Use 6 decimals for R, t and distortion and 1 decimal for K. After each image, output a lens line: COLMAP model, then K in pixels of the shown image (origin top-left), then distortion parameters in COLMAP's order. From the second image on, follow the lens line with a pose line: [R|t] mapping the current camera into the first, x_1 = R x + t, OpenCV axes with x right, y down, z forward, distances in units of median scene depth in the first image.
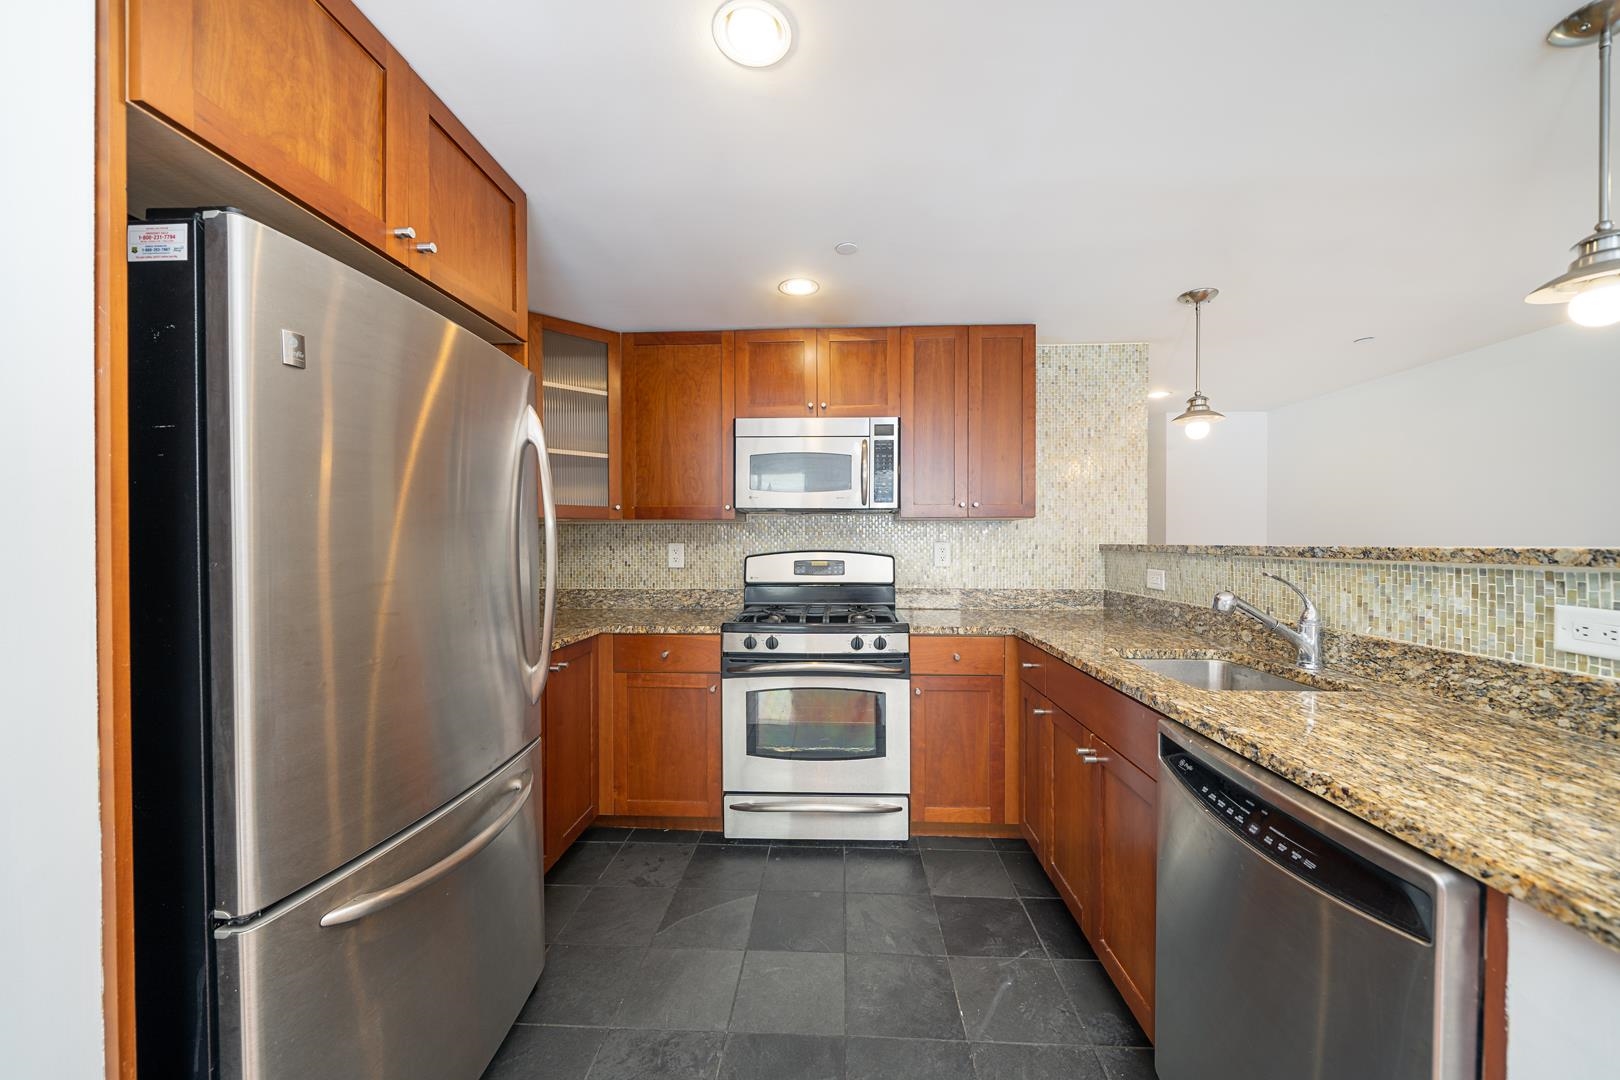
lens RADIAL K [[597.2, 0, 804.3], [0, 597.2, 546.0], [0, 0, 1]] dist [0.005044, -0.000764]
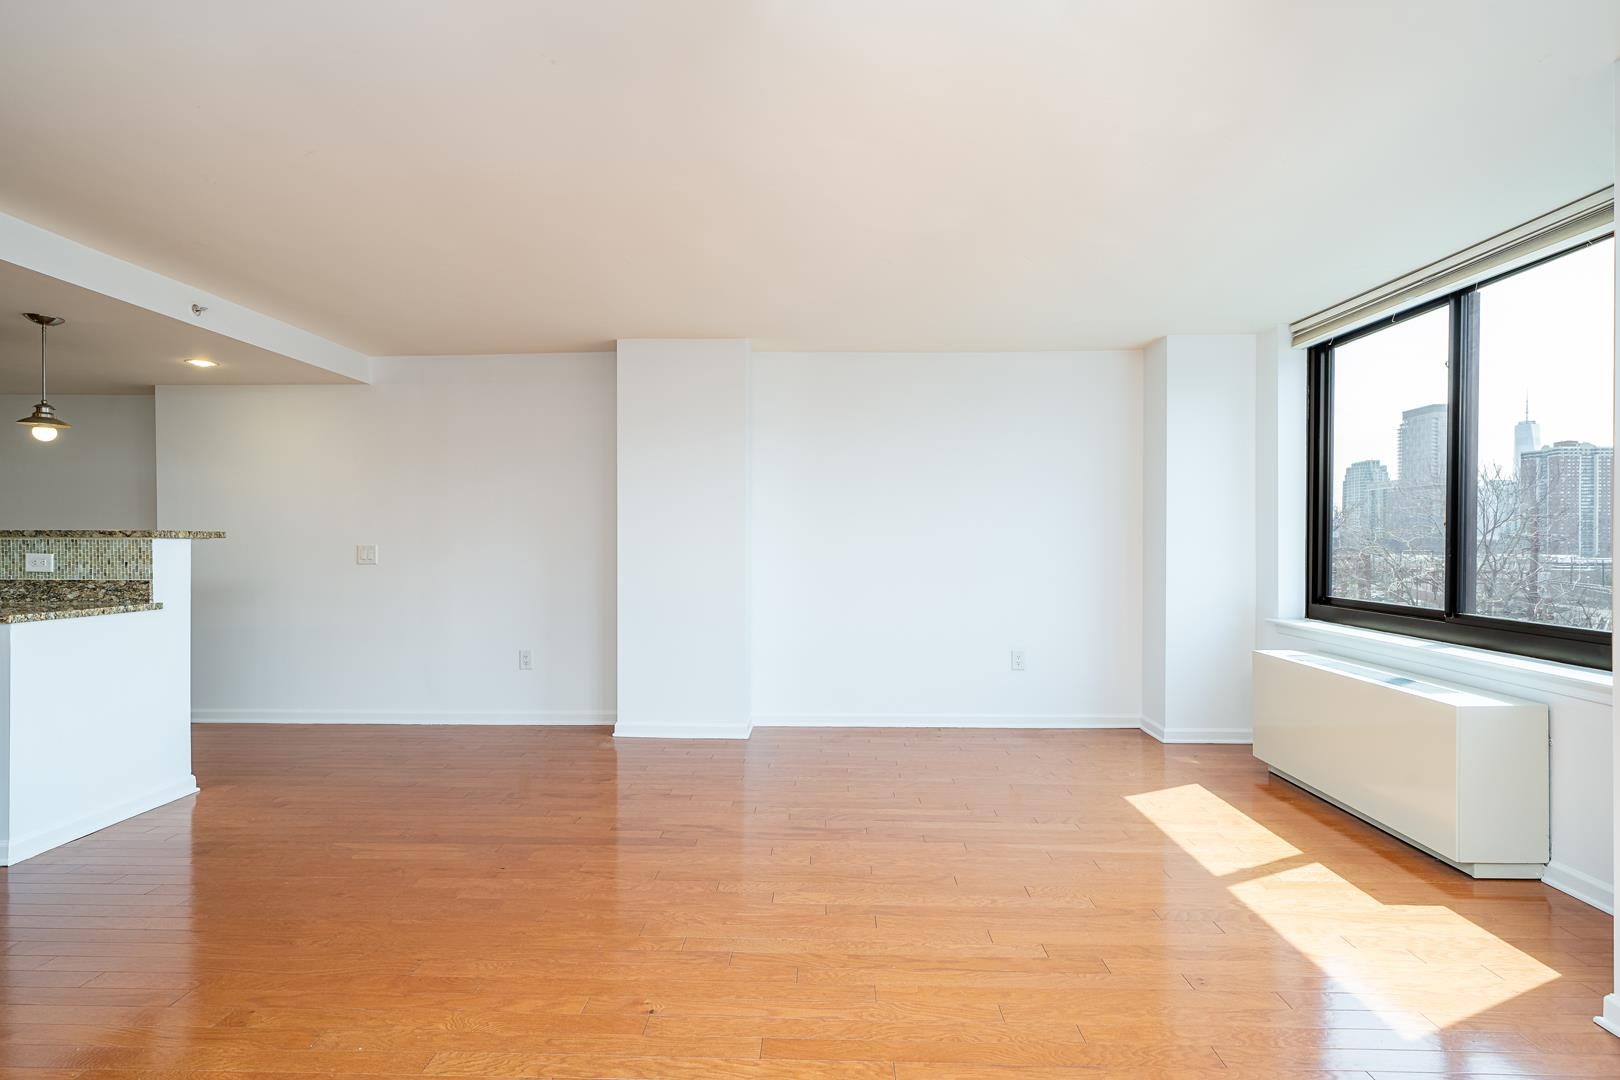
lens RADIAL K [[757.4, 0, 811.2], [0, 757.4, 548.8], [0, 0, 1]] dist [0.009285, -0.000204]
pose [[-0.022972, -0.002364, 0.999733, -0.884550], [0.003578, 0.999991, 0.002447, 0.038138], [-0.999730, 0.003633, -0.022963, -0.970761]]
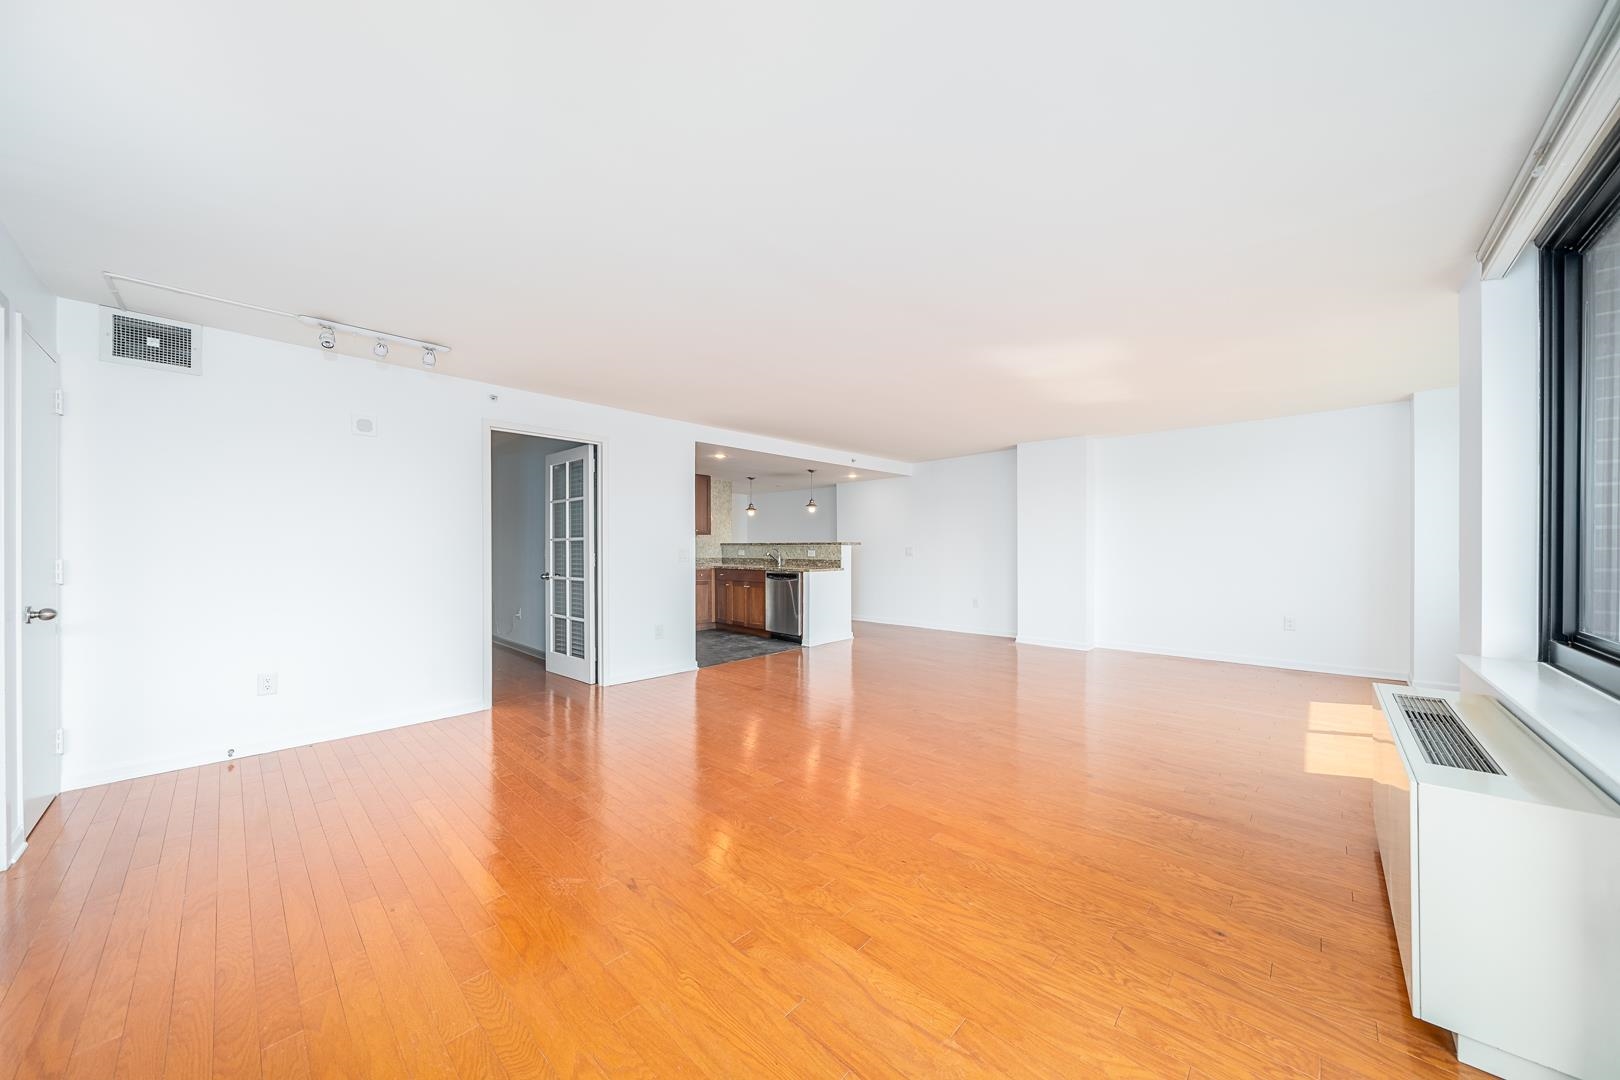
lens RADIAL K [[549.3, 0, 800.9], [0, 549.3, 542.6], [0, 0, 1]] dist [-0.004061, 0.000105]
pose [[0.656307, 0.005382, 0.754475, -1.753966], [0.004554, 0.999928, -0.011094, 0.036196], [-0.754480, 0.010717, 0.656235, -1.514617]]
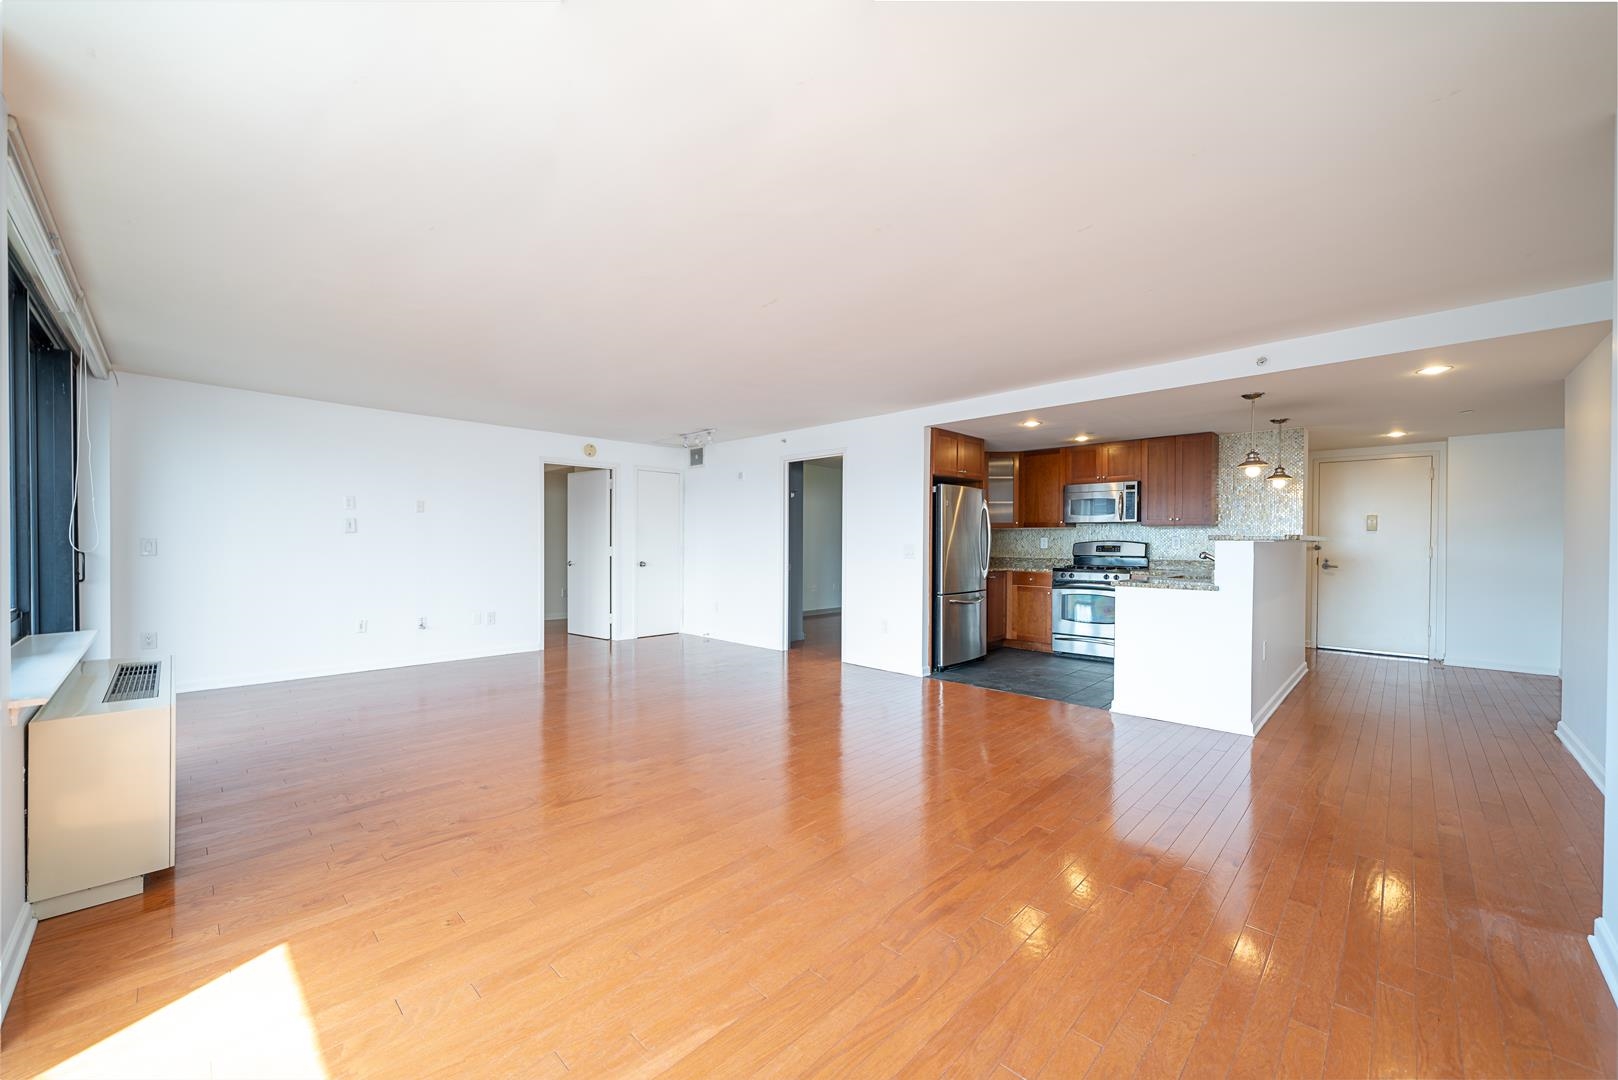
lens RADIAL K [[596.4, 0, 805.3], [0, 596.4, 541.9], [0, 0, 1]] dist [0.005044, -0.000764]
pose [[0.755607, 0.002716, -0.655020, 0.761317], [-0.007196, 0.999965, -0.004154, 0.035504], [0.654986, 0.007852, 0.755600, -1.692542]]
